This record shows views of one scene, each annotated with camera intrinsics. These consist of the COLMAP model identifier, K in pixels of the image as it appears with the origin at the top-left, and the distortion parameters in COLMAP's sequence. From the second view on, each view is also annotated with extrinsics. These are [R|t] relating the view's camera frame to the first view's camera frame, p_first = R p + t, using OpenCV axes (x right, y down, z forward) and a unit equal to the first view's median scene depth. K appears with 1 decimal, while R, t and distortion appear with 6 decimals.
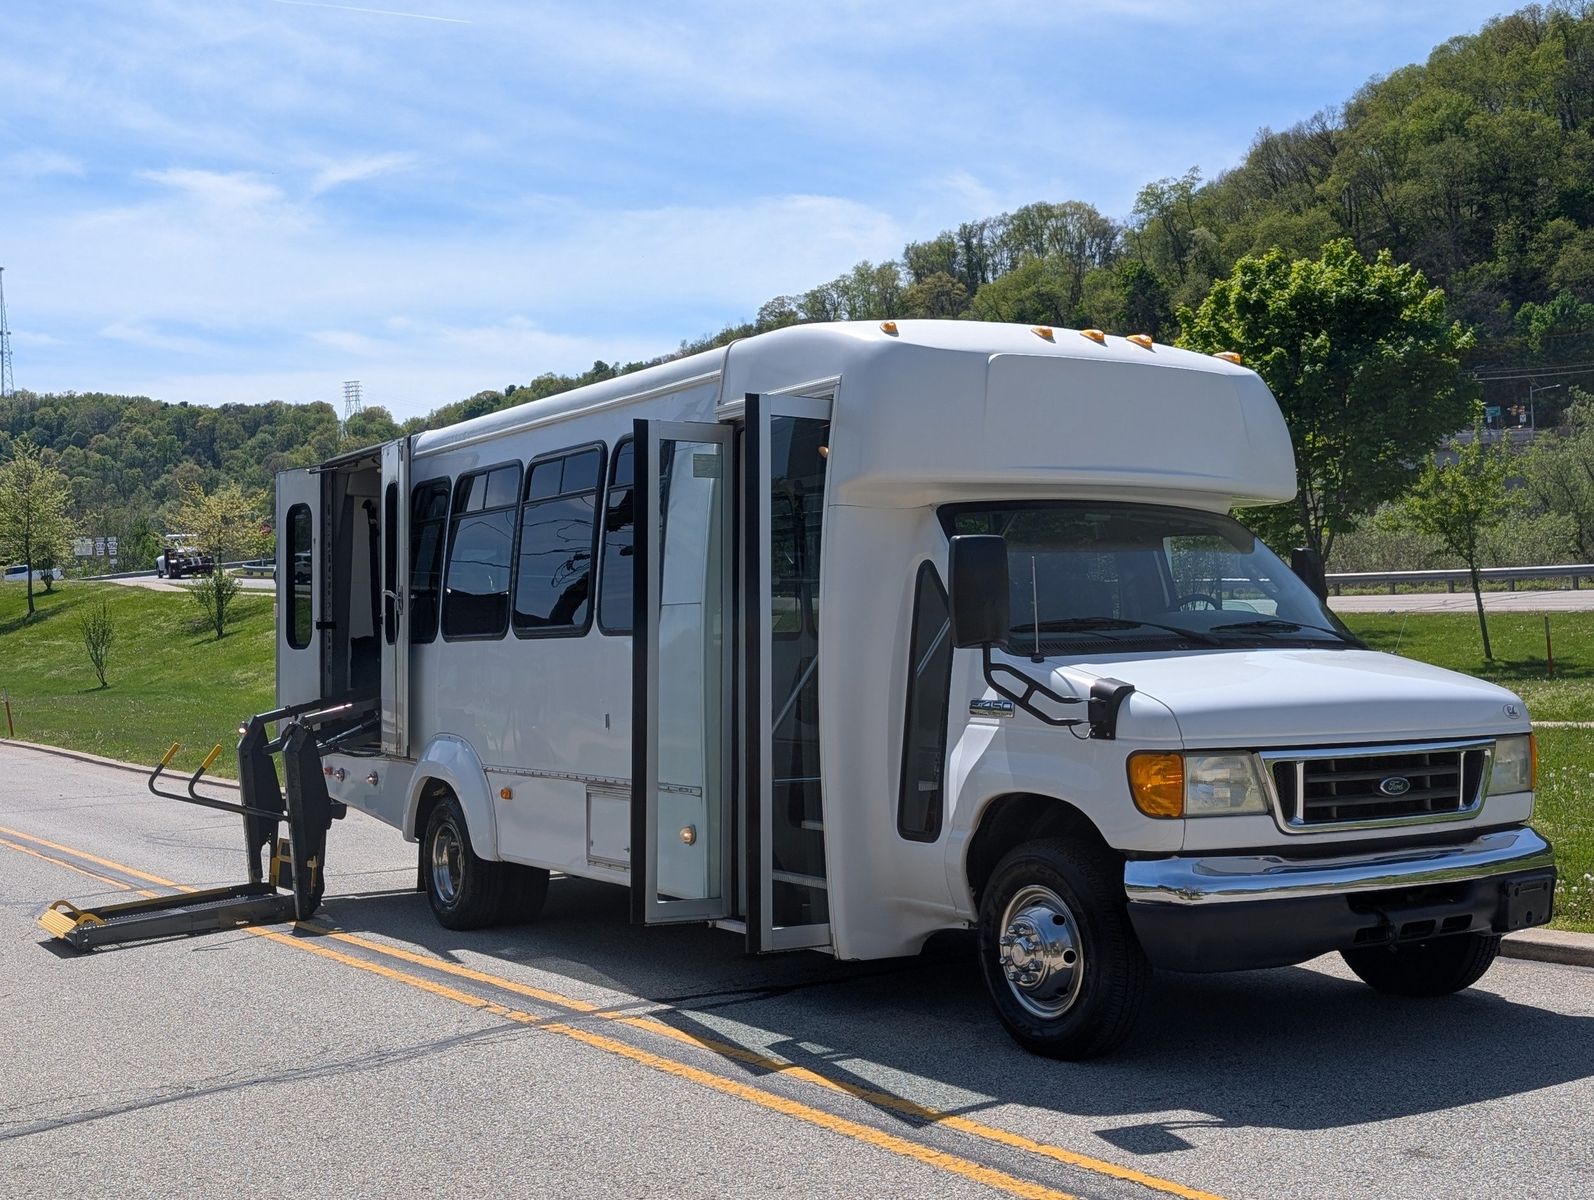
lens RADIAL K [[1888.9, 0, 801.3], [0, 1888.9, 578.2], [0, 0, 1]] dist [0.038958, 0.000000]
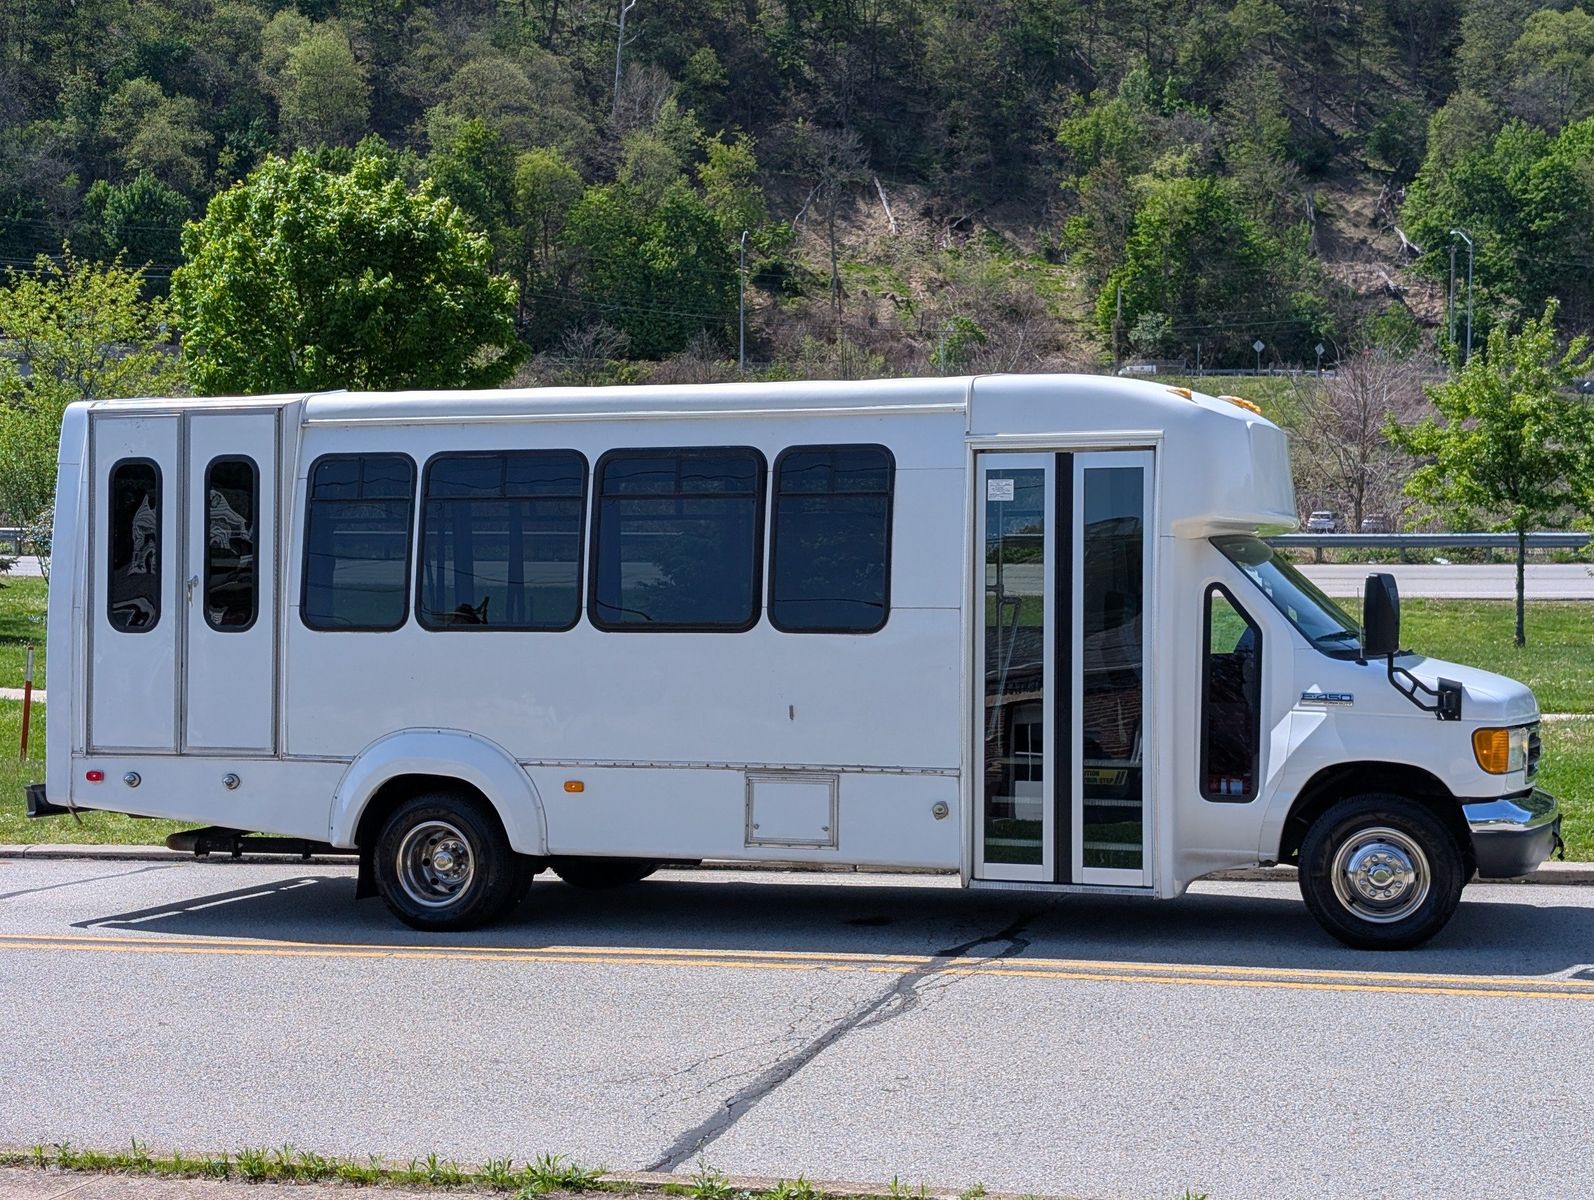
lens RADIAL K [[2511.8, 0, 828.9], [0, 2511.8, 608.8], [0, 0, 1]] dist [0.063223, 0.000000]
pose [[0.773023, 0.019669, 0.634073, -0.894025], [-0.041130, 0.998970, 0.019155, -0.010159], [-0.633044, -0.040887, 0.773036, -0.105693]]
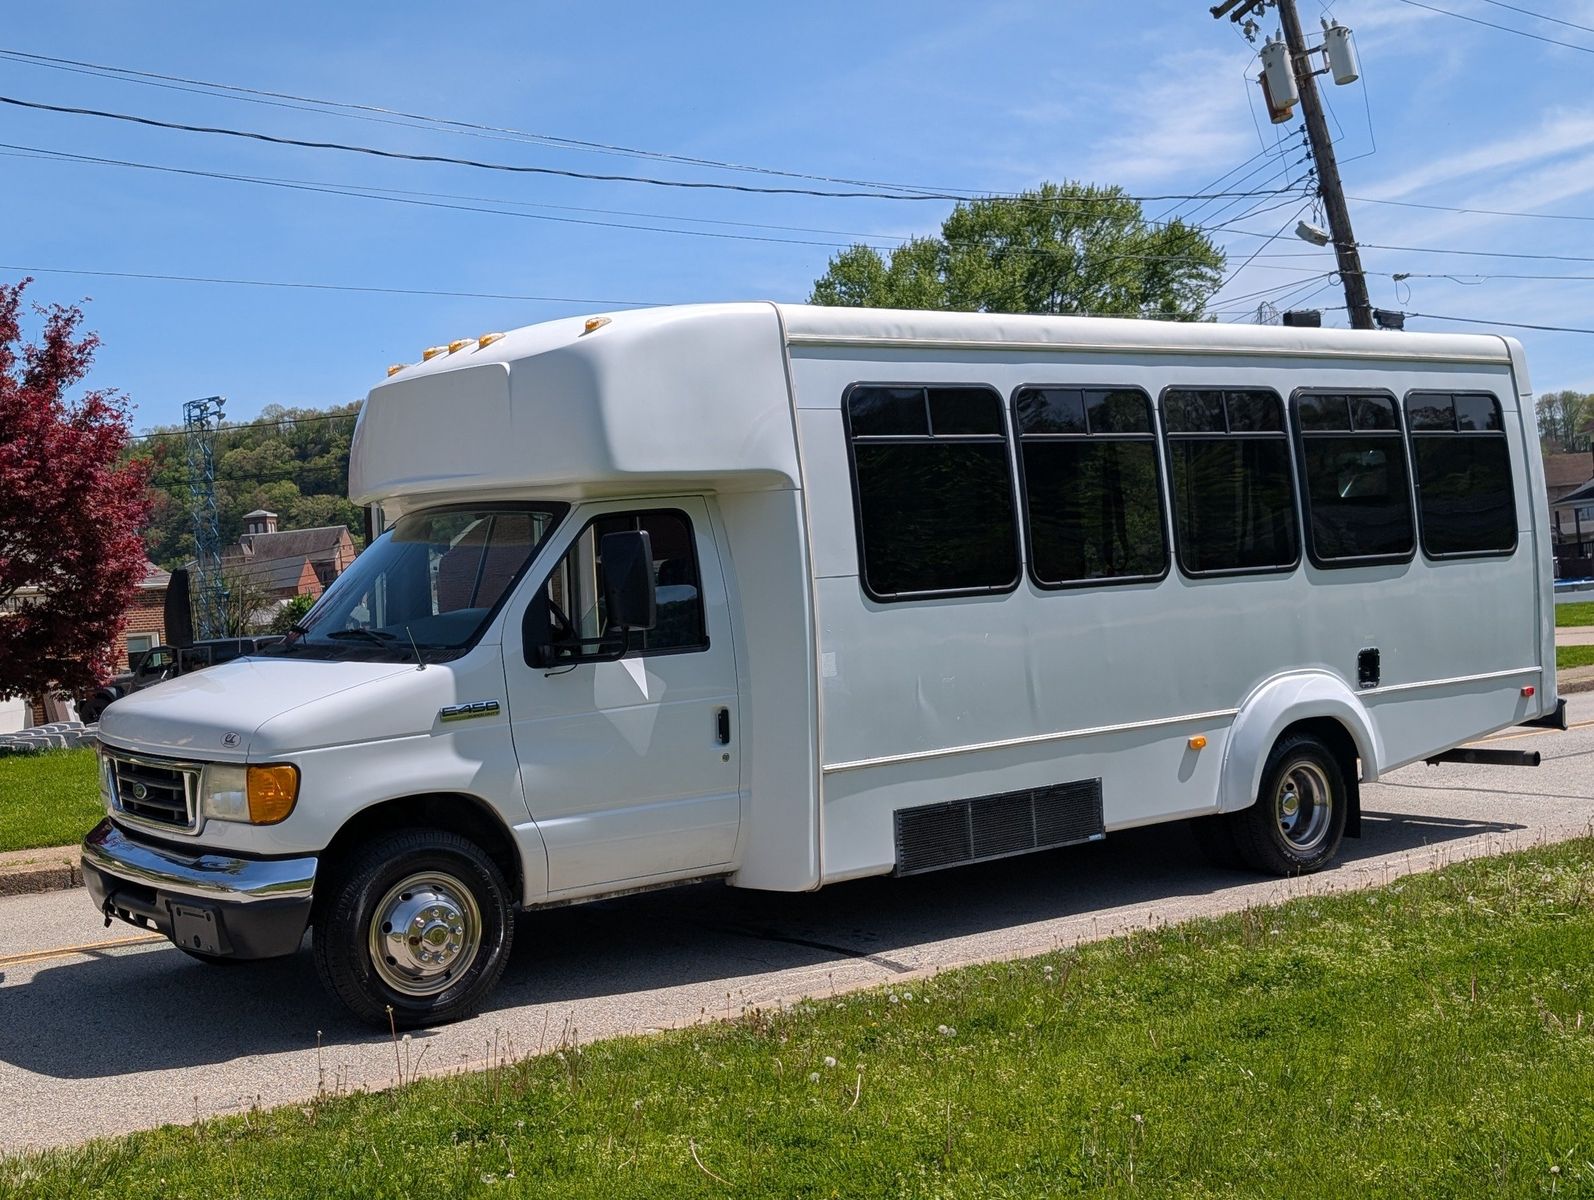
lens RADIAL K [[1913.5, 0, 755.0], [0, 1913.5, 577.1], [0, 0, 1]] dist [0.011467, 0.000000]
pose [[0.083141, 0.025911, -0.996201, 0.979941], [0.091091, 0.995279, 0.033490, -0.016317], [0.992366, -0.093529, 0.080388, 0.845178]]
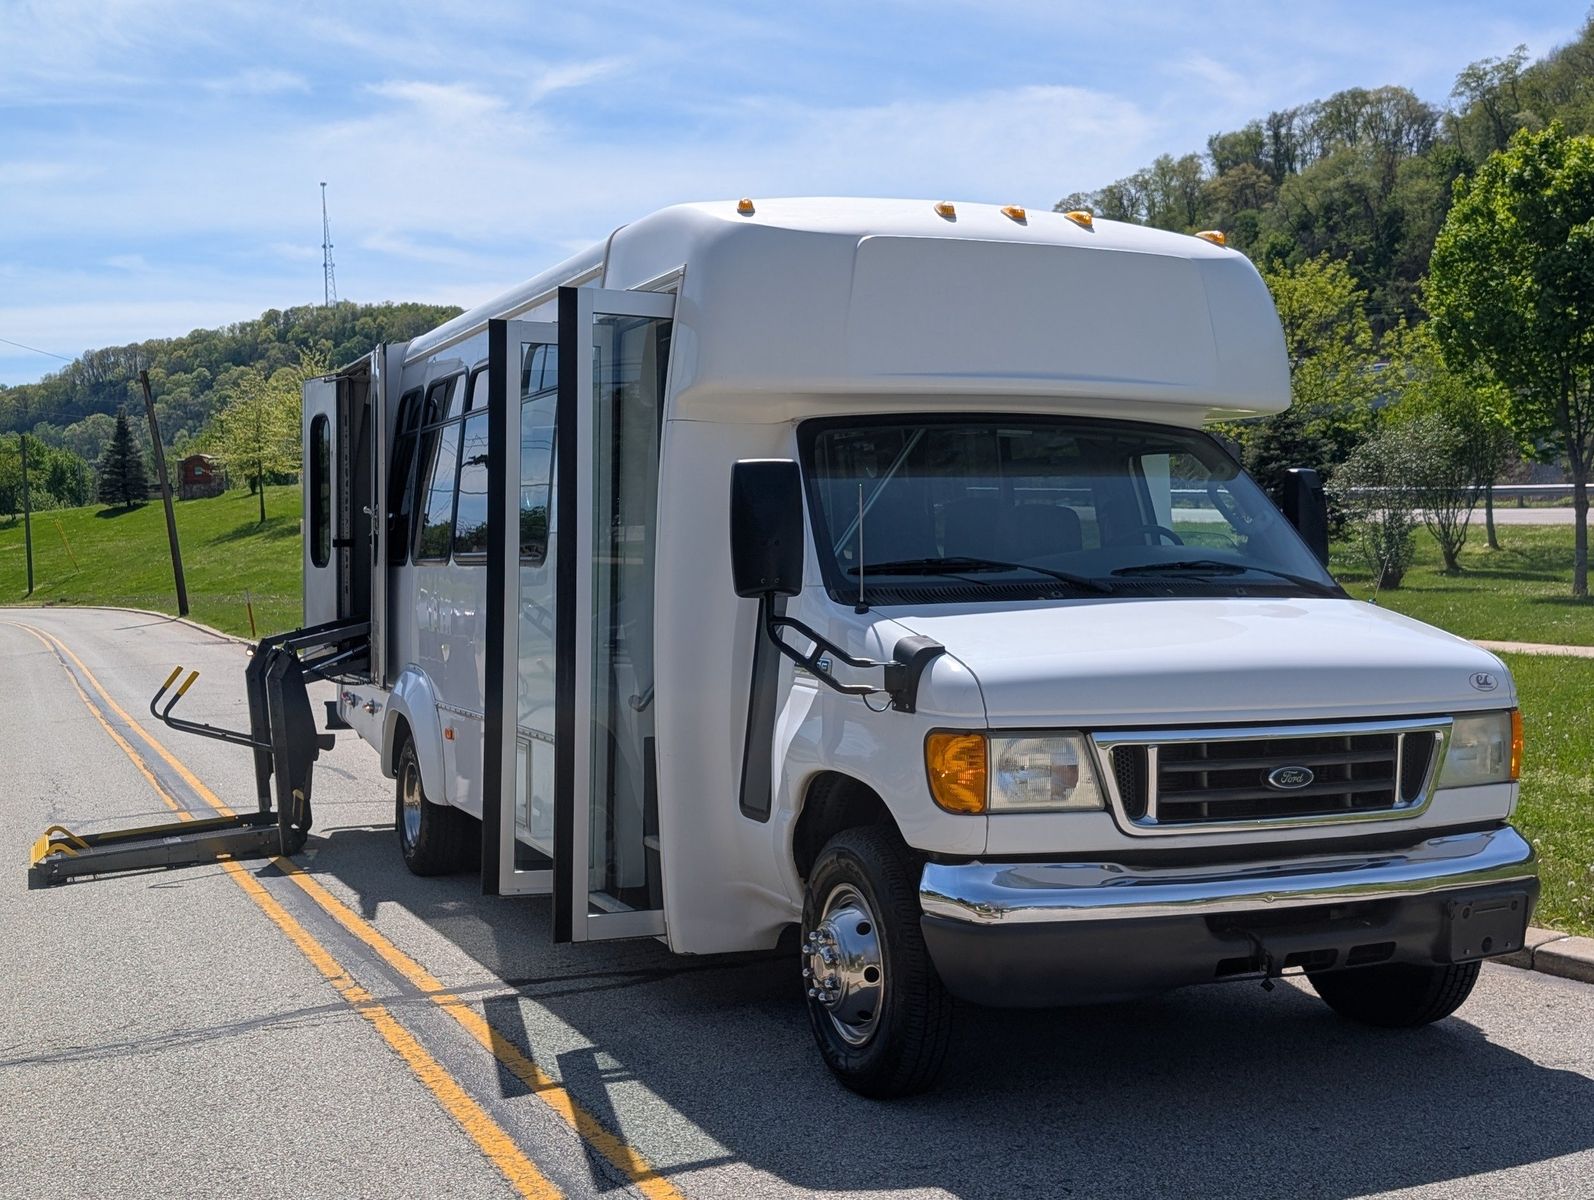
lens RADIAL K [[1888.9, 0, 800.2], [0, 1888.9, 570.9], [0, 0, 1]] dist [0.038958, 0.000000]
pose [[0.987519, 0.012061, -0.157039, 0.153821], [-0.004630, 0.998856, 0.047604, -0.008336], [0.157434, -0.046283, 0.986444, 0.128686]]
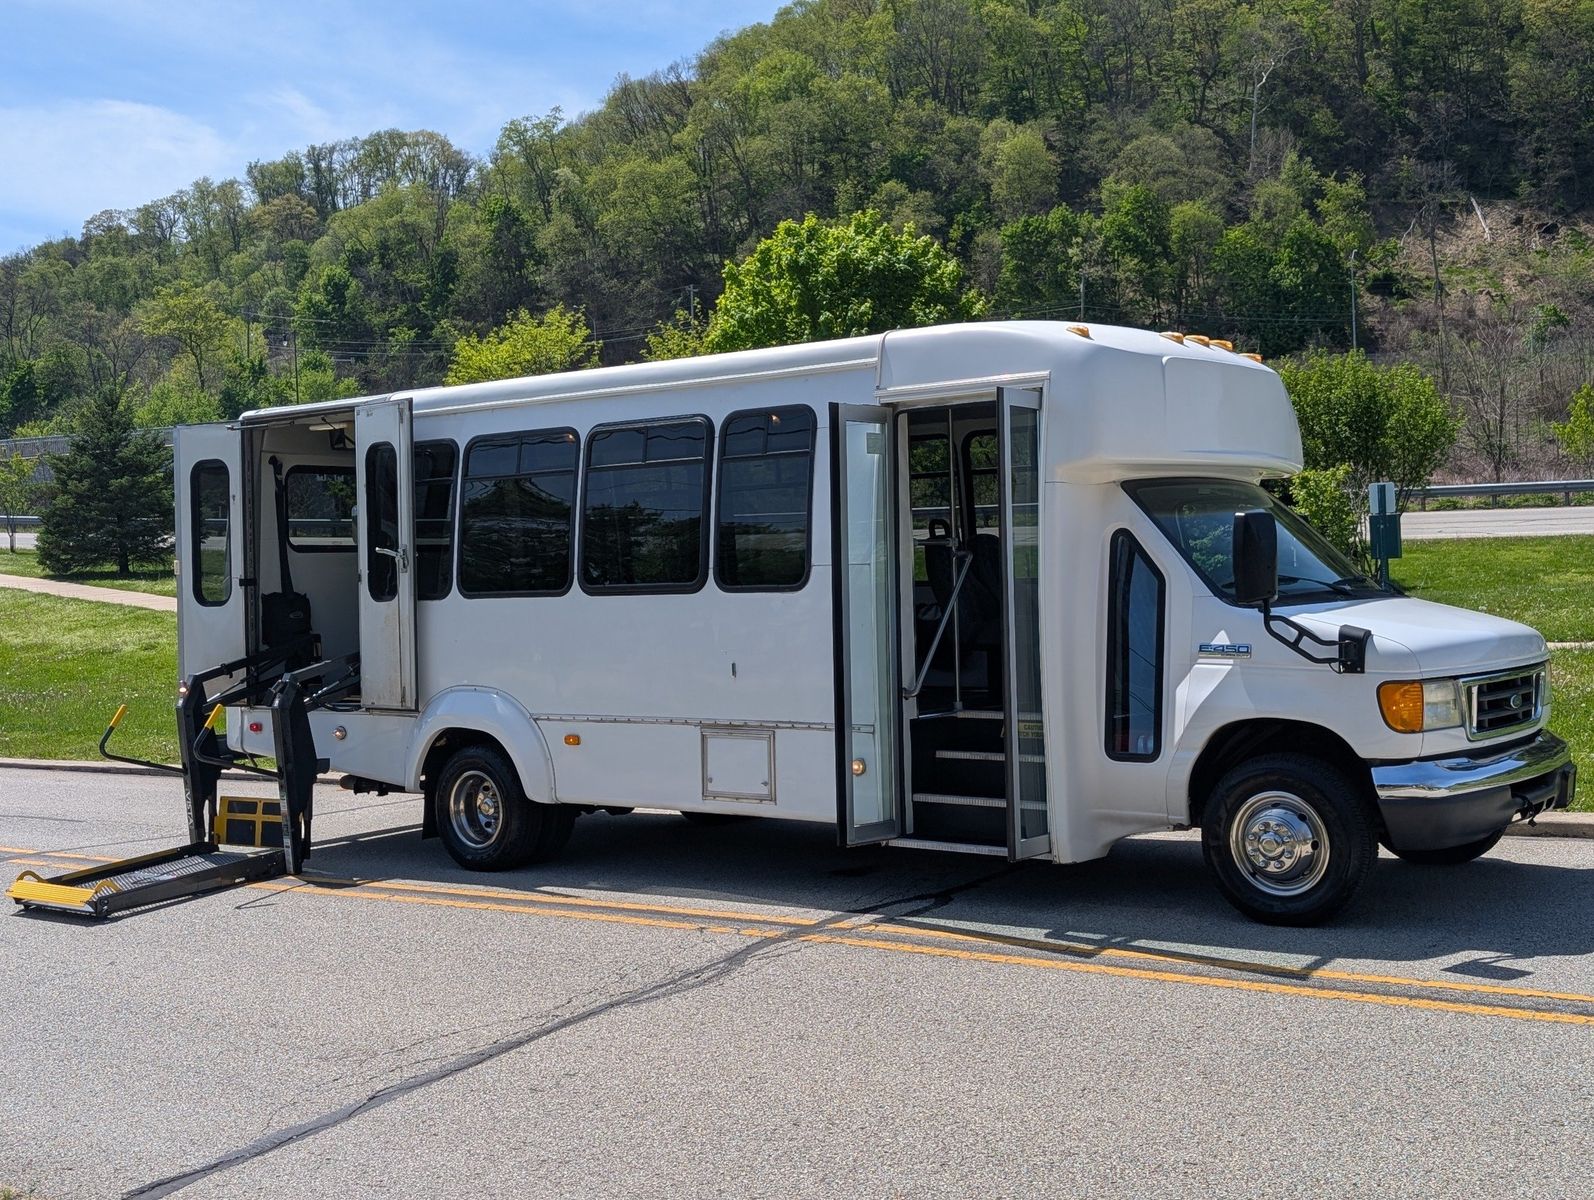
lens RADIAL K [[1888.9, 0, 794.9], [0, 1888.9, 562.3], [0, 0, 1]] dist [0.038958, 0.000000]
pose [[0.941541, -0.009863, 0.336753, -0.396441], [0.000794, 0.999634, 0.027060, -0.015354], [-0.336897, -0.025211, 0.941204, -0.046525]]
